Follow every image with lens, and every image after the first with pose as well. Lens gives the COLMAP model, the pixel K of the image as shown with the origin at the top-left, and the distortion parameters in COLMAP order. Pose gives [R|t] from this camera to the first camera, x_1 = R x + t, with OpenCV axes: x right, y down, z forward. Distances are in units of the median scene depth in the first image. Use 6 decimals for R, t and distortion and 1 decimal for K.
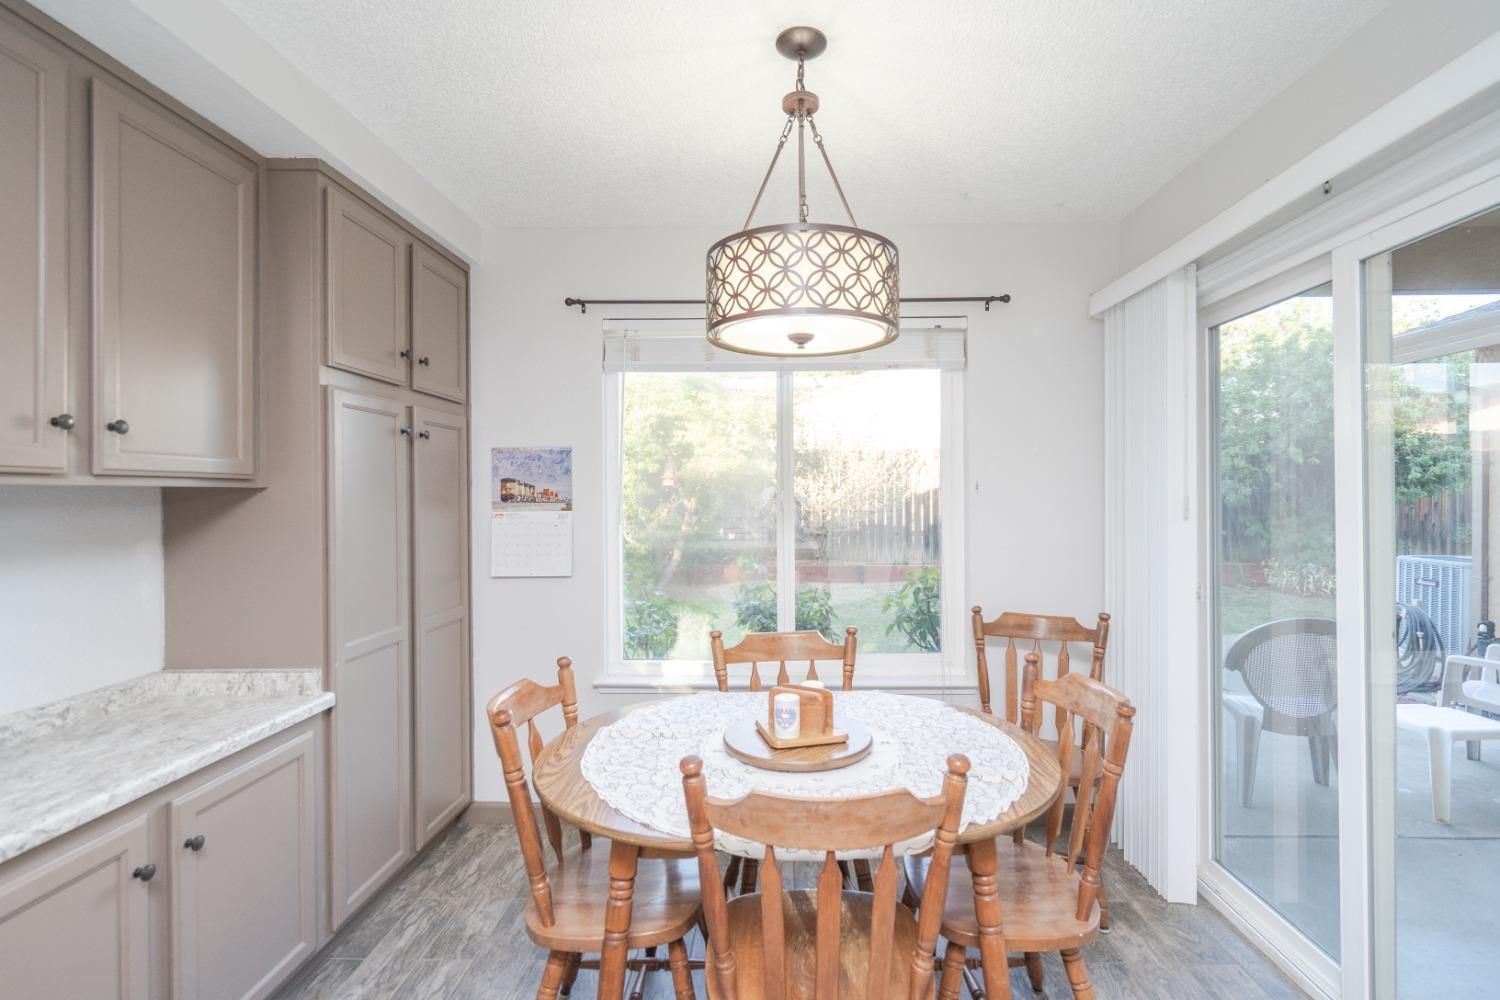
lens RADIAL K [[689.3, 0, 750.0], [0, 689.3, 500.0], [0, 0, 1]] dist [0.001644, 0.000229]
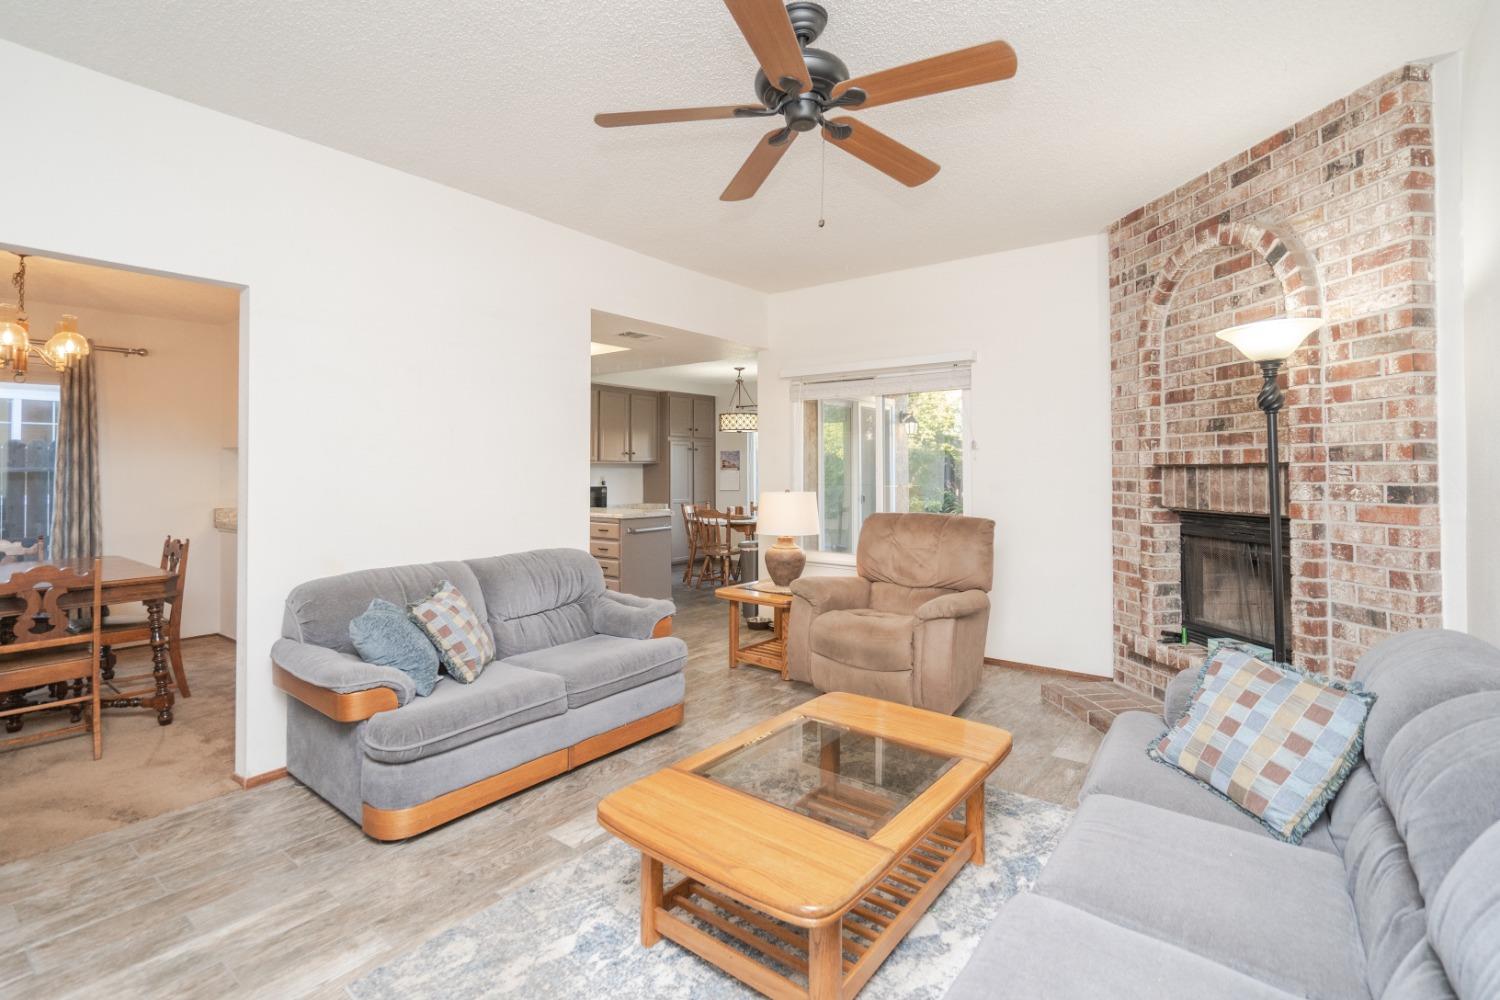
lens RADIAL K [[689.3, 0, 750.0], [0, 689.3, 500.0], [0, 0, 1]] dist [0.001644, 0.000229]
pose [[0.828834, 0.048151, -0.557419, 2.117092], [-0.013054, 0.997683, 0.066772, -0.083068], [0.559342, -0.048066, 0.827542, -2.204116]]
